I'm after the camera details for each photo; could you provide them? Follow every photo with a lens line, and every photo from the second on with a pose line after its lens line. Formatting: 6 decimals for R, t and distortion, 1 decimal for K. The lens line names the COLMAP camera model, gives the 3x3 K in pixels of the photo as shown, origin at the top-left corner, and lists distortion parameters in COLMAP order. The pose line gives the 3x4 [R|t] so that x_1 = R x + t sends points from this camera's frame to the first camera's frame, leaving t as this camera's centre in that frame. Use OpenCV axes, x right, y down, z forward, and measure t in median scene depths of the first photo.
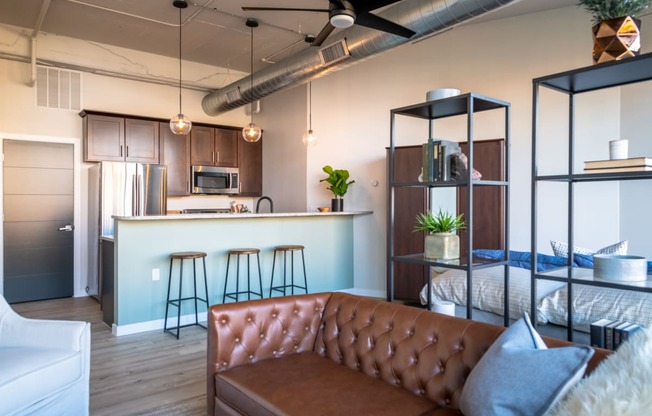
lens RADIAL K [[450.8, 0, 327.6], [0, 450.8, 204.3], [0, 0, 1]] dist [0.028882, -0.029977]
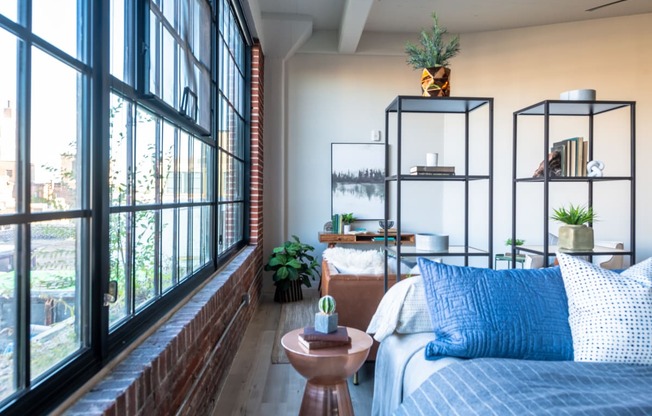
lens RADIAL K [[450.8, 0, 327.6], [0, 450.8, 204.3], [0, 0, 1]] dist [0.028882, -0.029977]
pose [[-0.566618, 0.010430, -0.823914, 0.792901], [-0.004444, 0.999867, 0.015713, 0.000937], [0.823968, 0.012565, -0.566496, 0.597239]]
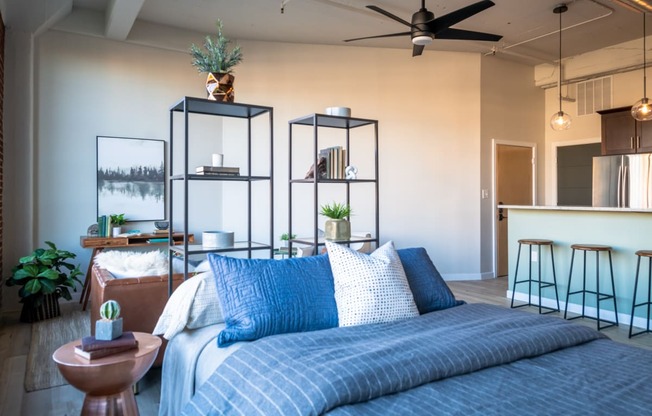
lens RADIAL K [[450.8, 0, 327.6], [0, 450.8, 204.3], [0, 0, 1]] dist [0.028882, -0.029977]
pose [[-0.118567, 0.016198, -0.992814, 0.822527], [-0.000888, 0.999865, 0.016419, 0.001095], [0.992946, 0.002828, -0.118537, 0.597201]]
